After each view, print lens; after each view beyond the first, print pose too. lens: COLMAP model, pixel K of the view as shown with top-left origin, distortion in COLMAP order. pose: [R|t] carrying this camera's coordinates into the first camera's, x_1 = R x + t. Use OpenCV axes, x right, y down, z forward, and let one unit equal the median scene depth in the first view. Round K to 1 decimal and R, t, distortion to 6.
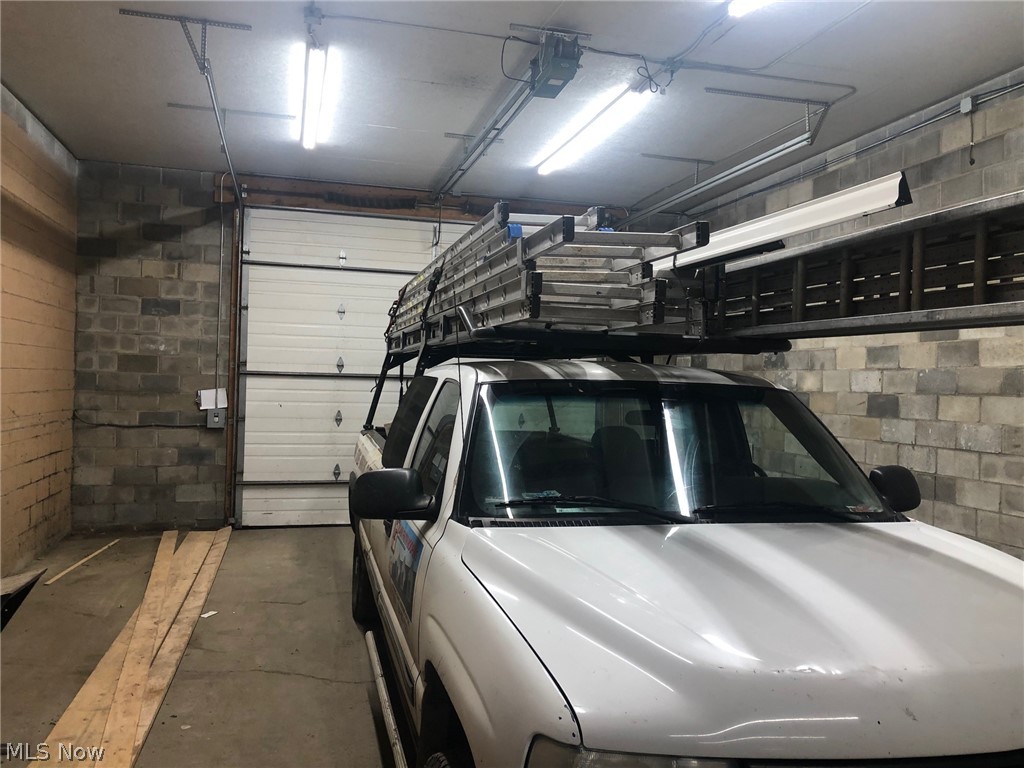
lens RADIAL K [[829.2, 0, 509.4], [0, 829.2, 375.9], [0, 0, 1]] dist [0.042932, -0.054099]
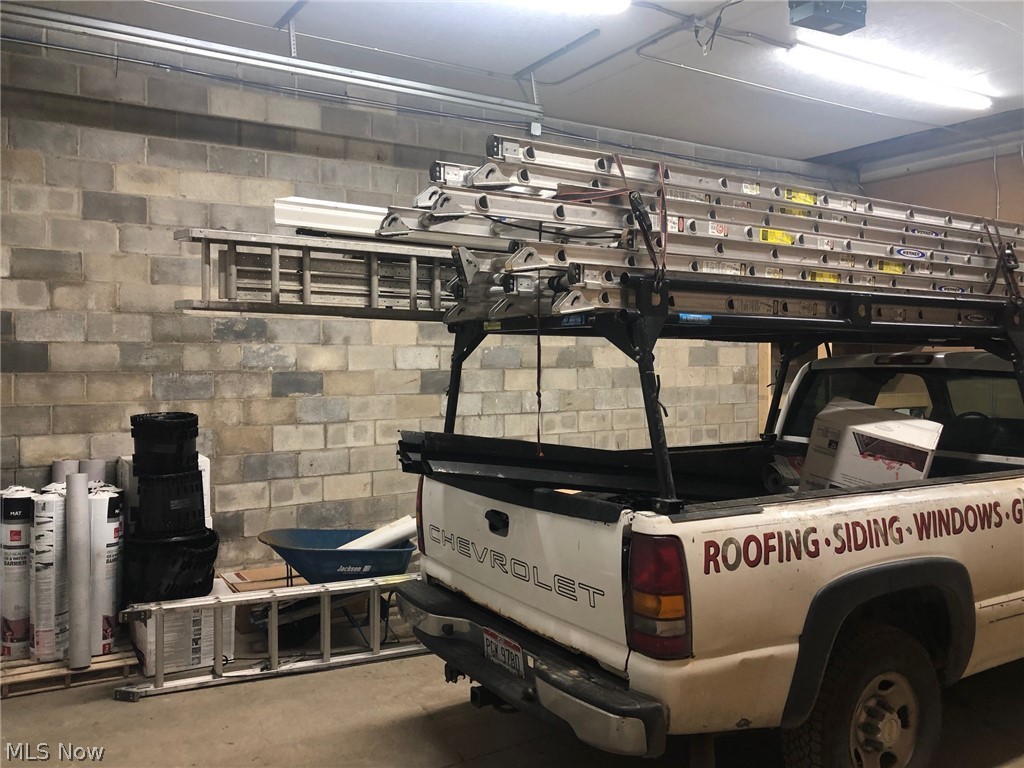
lens RADIAL K [[829.2, 0, 507.3], [0, 829.2, 390.6], [0, 0, 1]] dist [0.042932, -0.054099]
pose [[-0.294068, -0.062005, 0.953771, -0.532187], [-0.014850, 0.998069, 0.060306, -0.015406], [-0.955669, 0.003571, -0.294421, 1.207546]]
